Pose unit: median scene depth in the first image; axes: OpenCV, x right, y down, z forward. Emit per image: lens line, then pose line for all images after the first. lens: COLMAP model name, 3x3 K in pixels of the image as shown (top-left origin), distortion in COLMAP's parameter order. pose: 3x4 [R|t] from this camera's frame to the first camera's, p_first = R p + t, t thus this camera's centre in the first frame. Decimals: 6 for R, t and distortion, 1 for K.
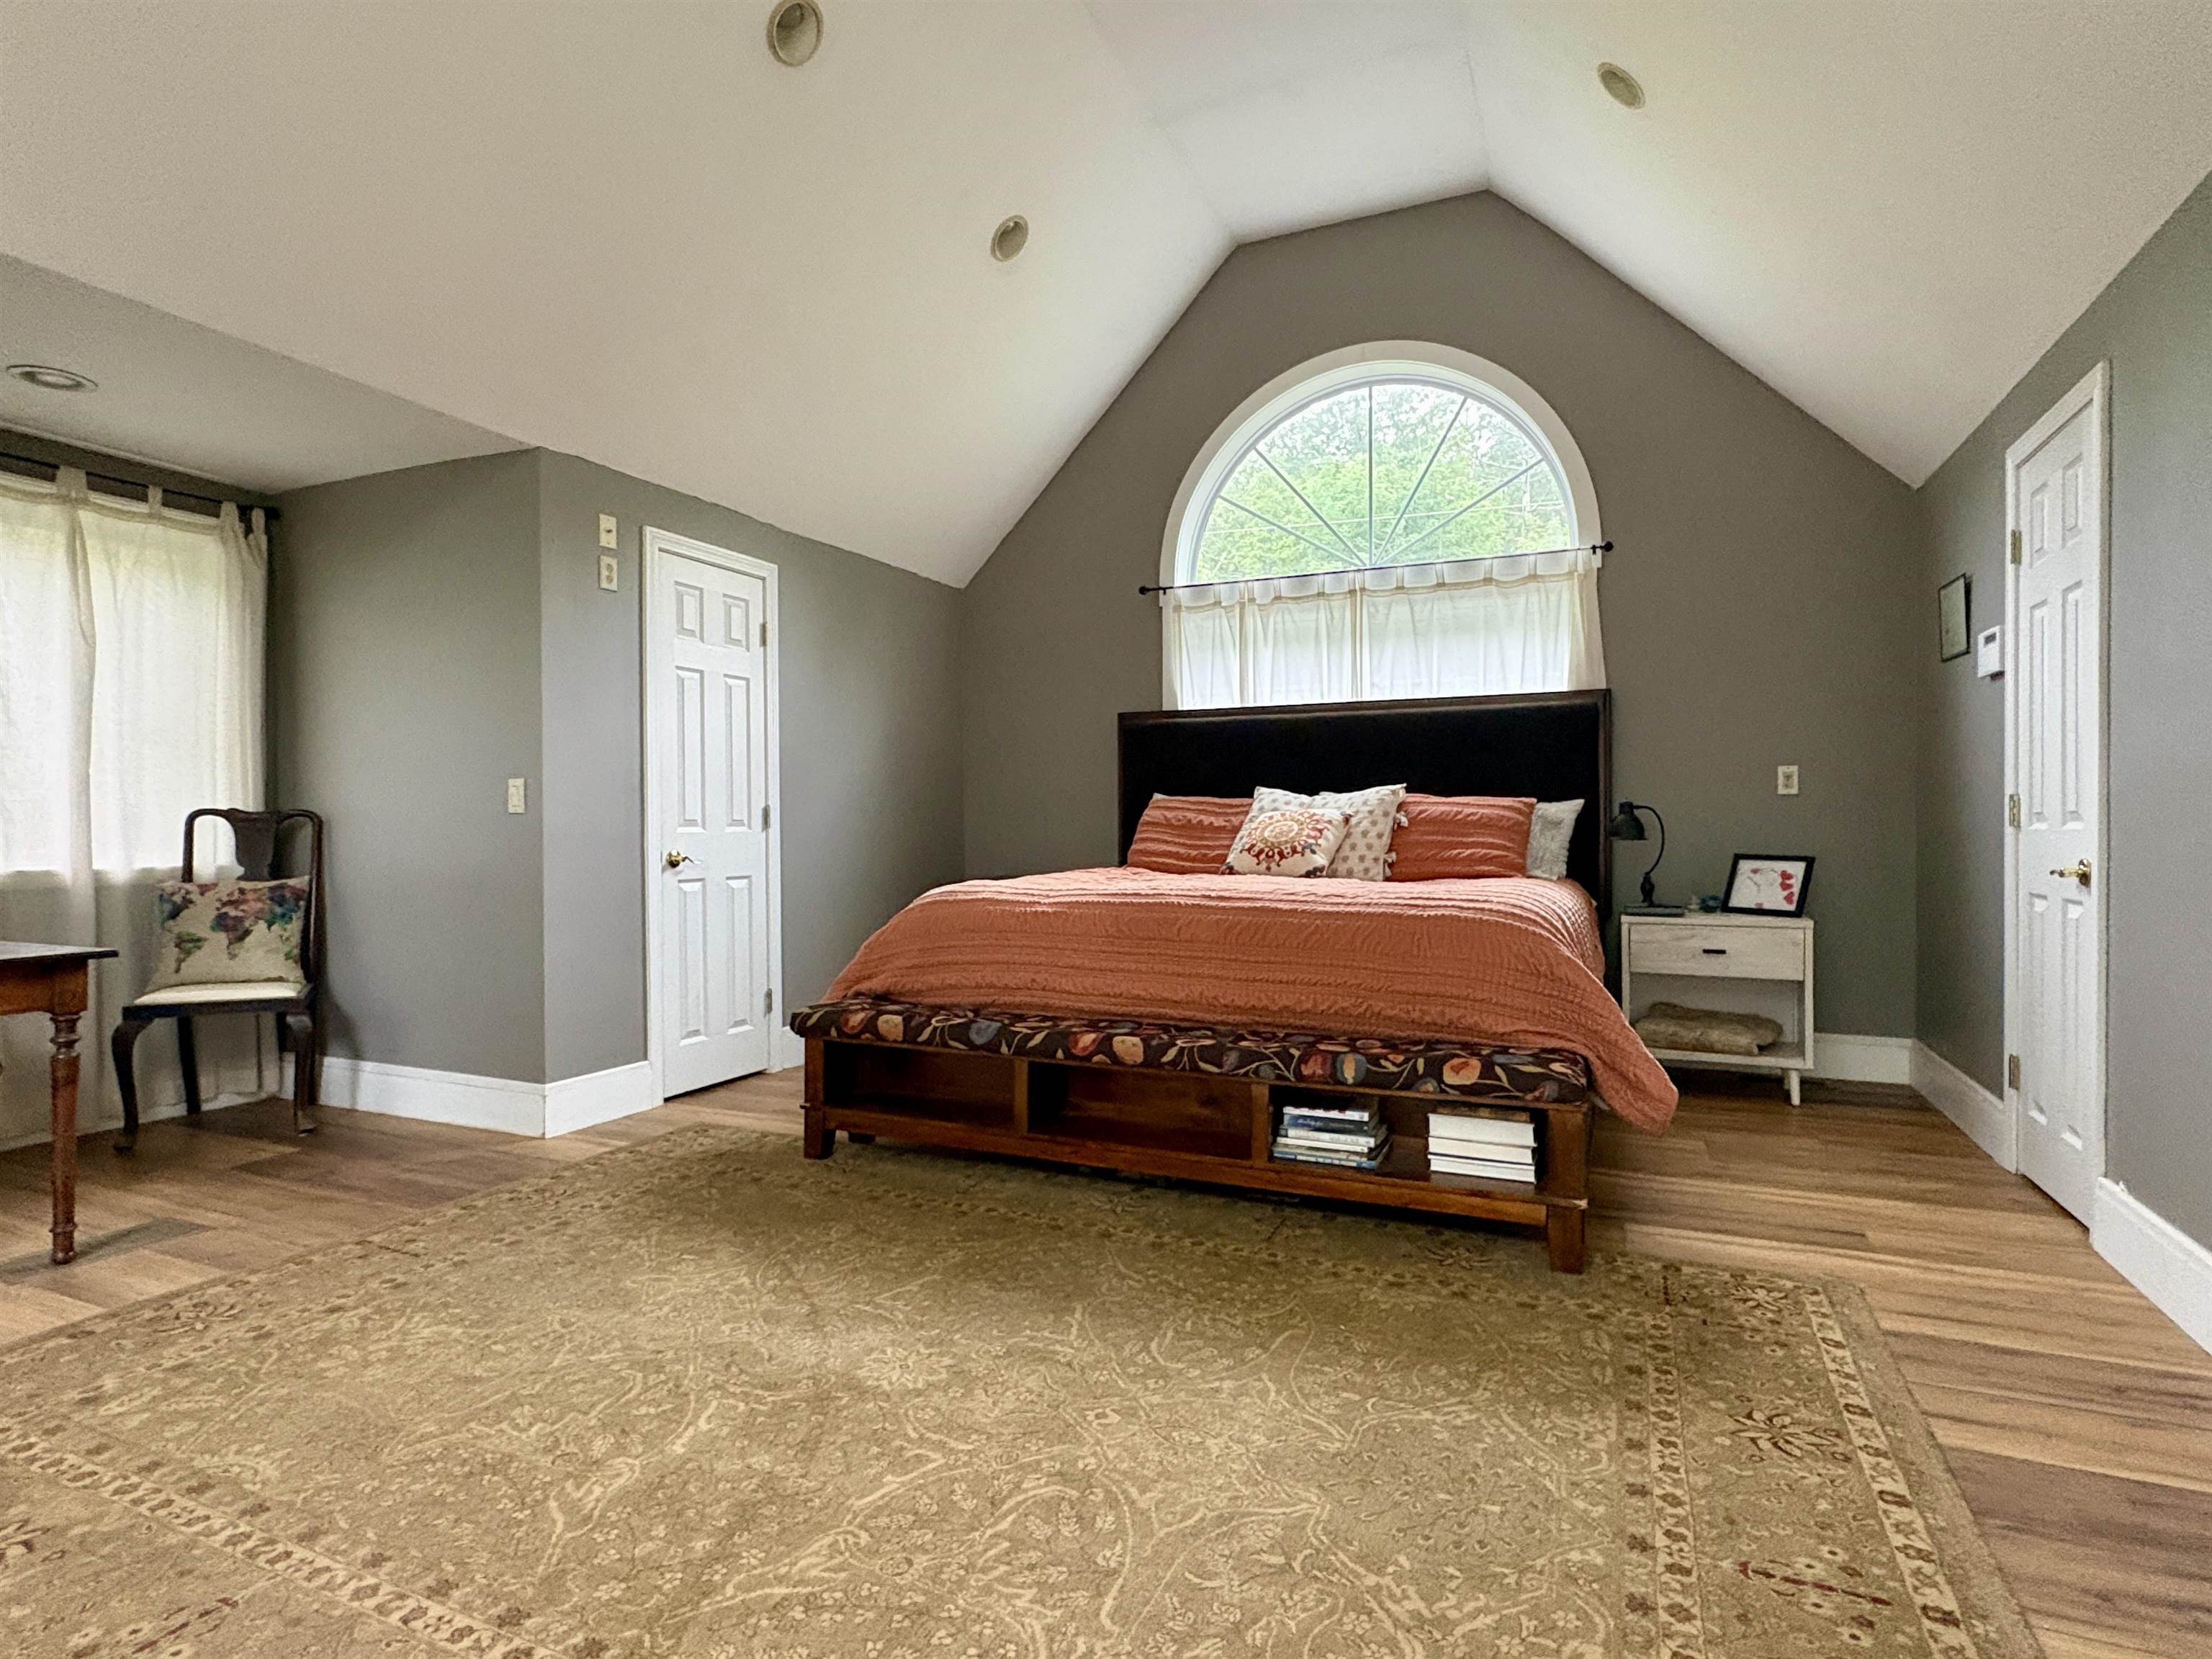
lens RADIAL K [[1167.0, 0, 1104.9], [0, 1167.0, 830.7], [0, 0, 1]] dist [-0.002163, -0.000462]
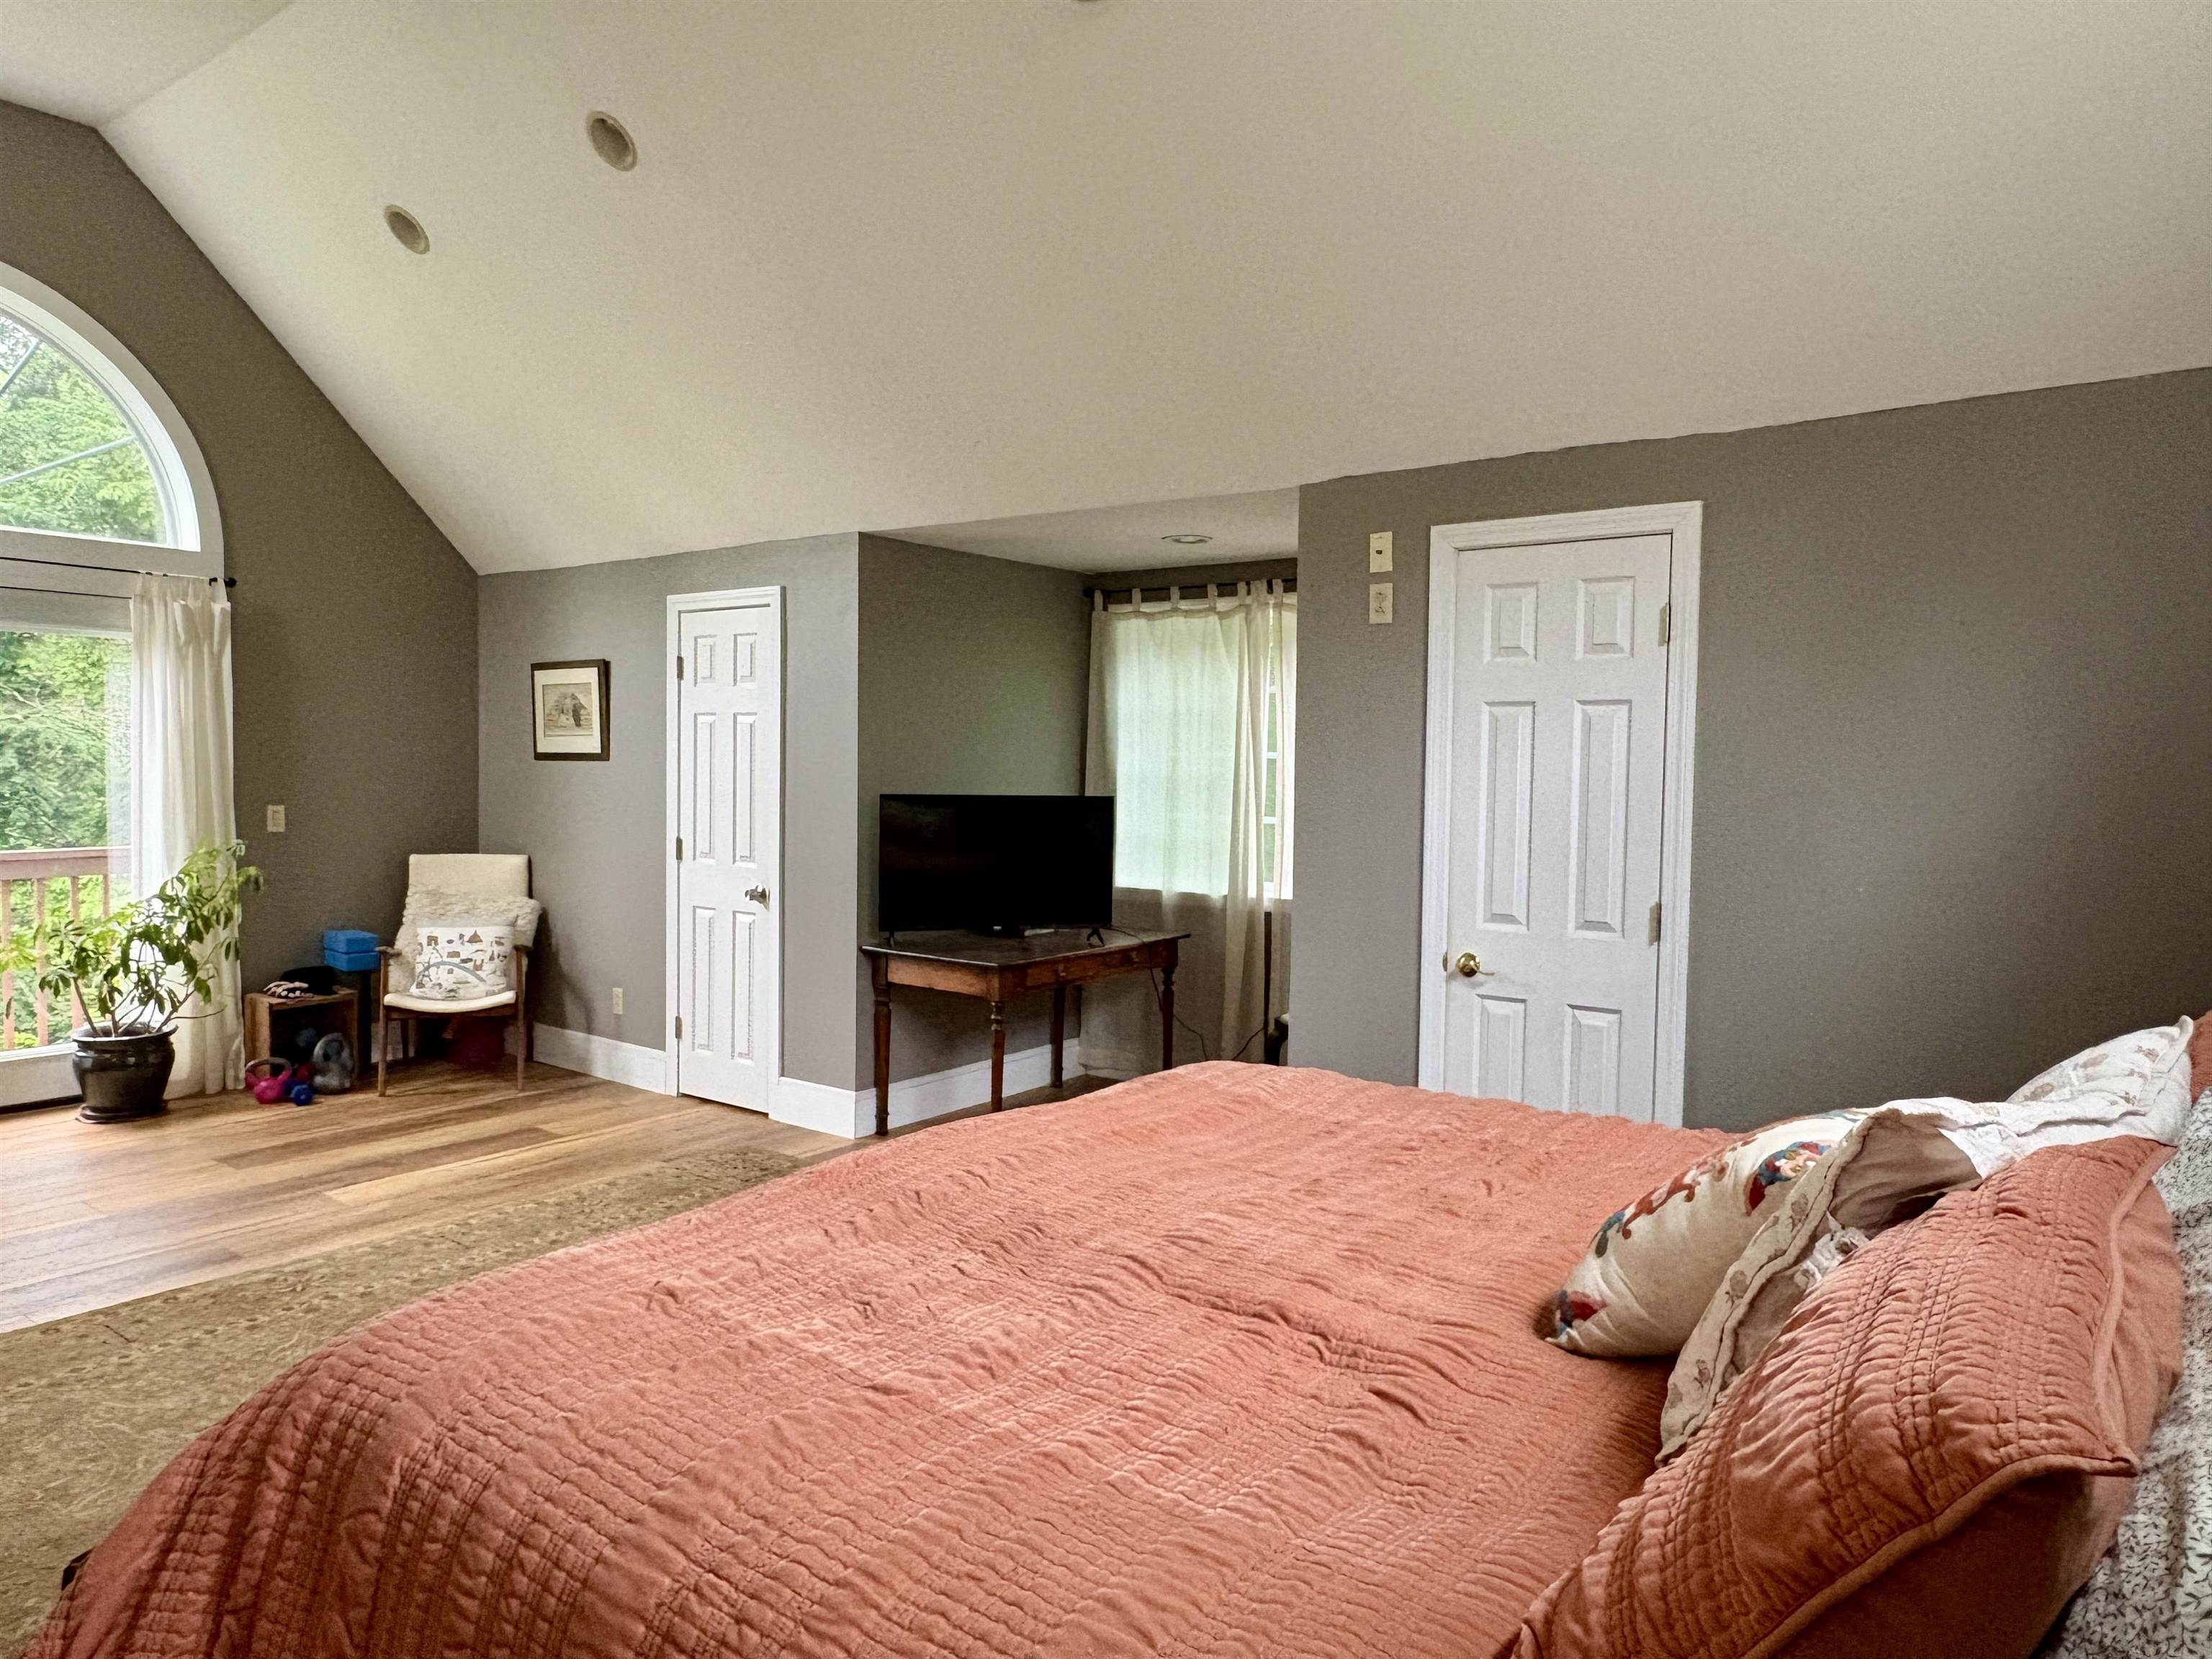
lens RADIAL K [[1422.6, 0, 1104.6], [0, 1422.6, 825.5], [0, 0, 1]] dist [0.001128, -0.000051]
pose [[-0.222797, 0.037142, -0.974157, 0.580640], [-0.021365, 0.998848, 0.042970, -0.102348], [0.974631, 0.030387, -0.221747, 1.018103]]
